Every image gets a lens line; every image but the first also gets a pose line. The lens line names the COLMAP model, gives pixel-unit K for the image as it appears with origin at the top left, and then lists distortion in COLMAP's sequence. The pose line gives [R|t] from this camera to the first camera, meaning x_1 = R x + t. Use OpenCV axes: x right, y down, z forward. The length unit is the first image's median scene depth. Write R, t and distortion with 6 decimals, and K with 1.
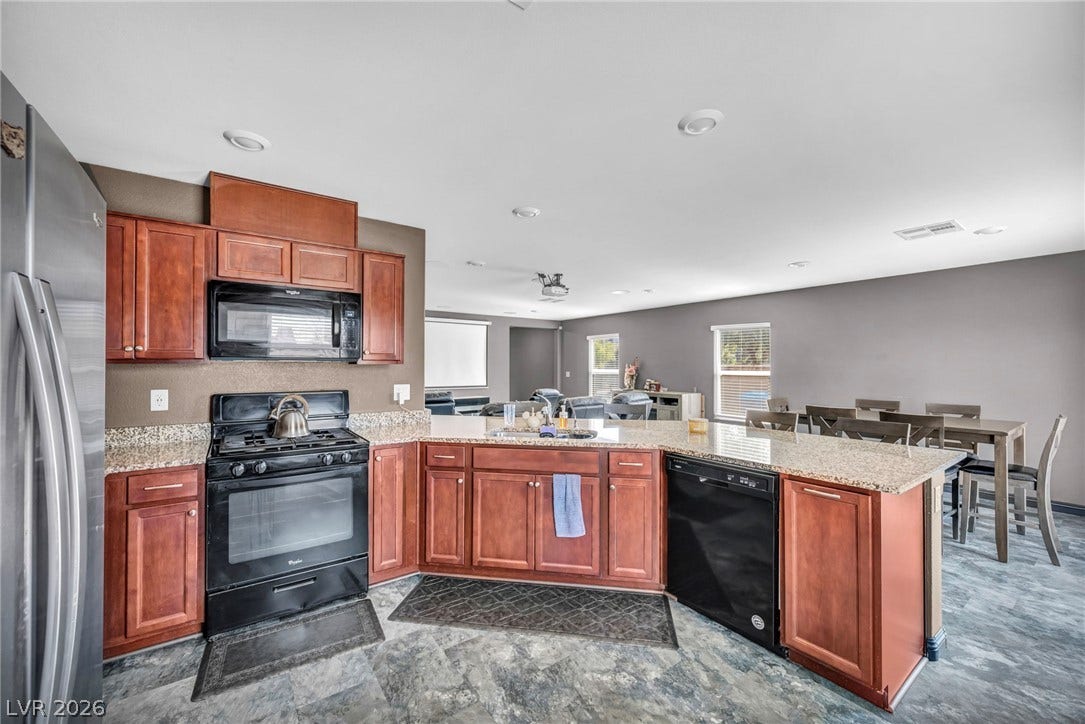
lens RADIAL K [[440.7, 0, 546.2], [0, 440.7, 359.8], [0, 0, 1]] dist [-0.005061, 0.000274]
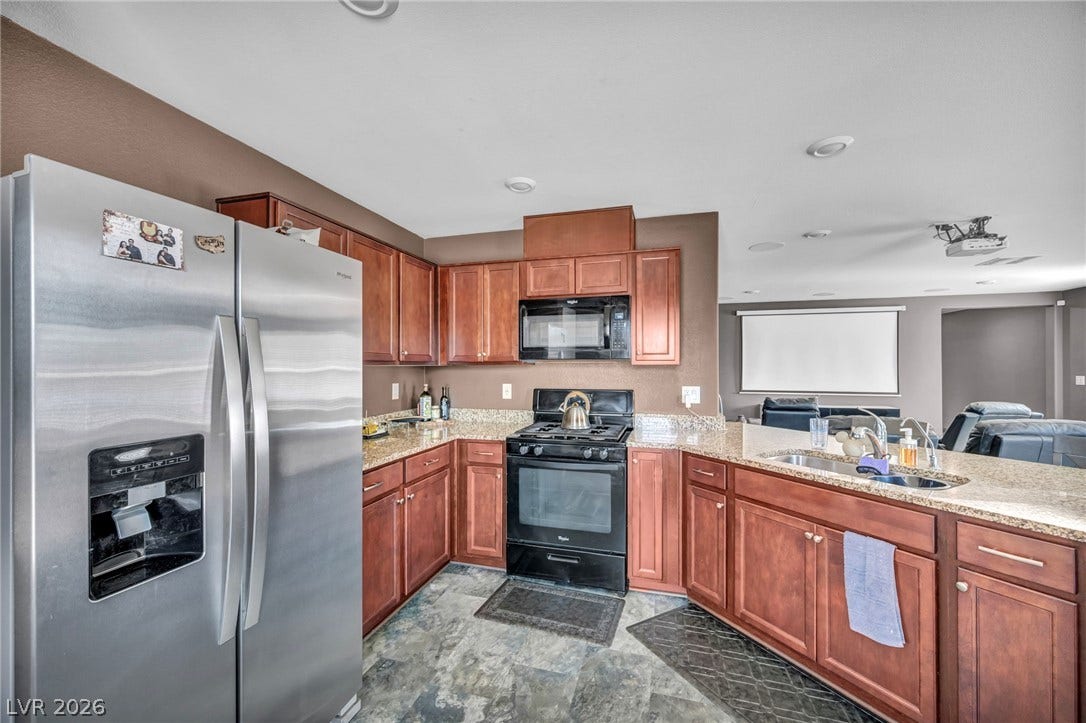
lens RADIAL K [[434.1, 0, 543.0], [0, 434.1, 361.5], [0, 0, 1]] dist [0.001057, 0.000061]
pose [[0.600469, -0.010079, -0.799585, 0.271108], [0.011858, 0.999923, -0.003699, 0.004268], [0.799560, -0.007260, 0.600542, 0.257547]]
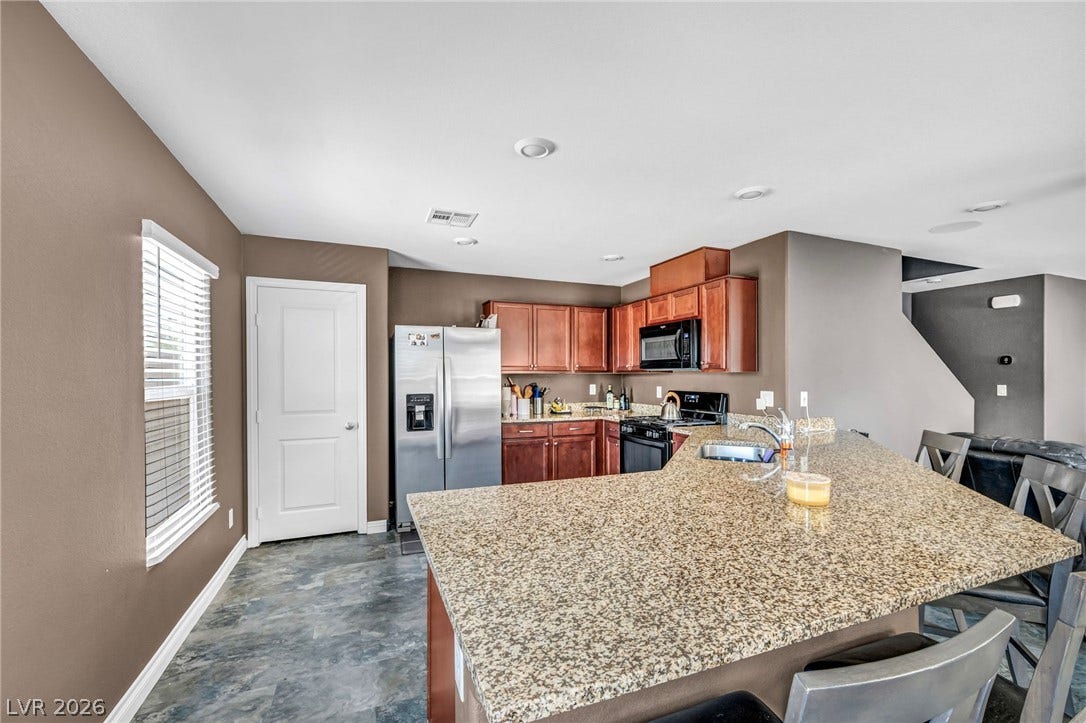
lens RADIAL K [[434.1, 0, 543.0], [0, 434.1, 361.5], [0, 0, 1]] dist [0.001057, 0.000061]
pose [[-0.260992, -0.032296, -0.964800, 1.009307], [0.013603, 0.999218, -0.037128, 0.022582], [0.965245, -0.022814, -0.260349, 0.964249]]
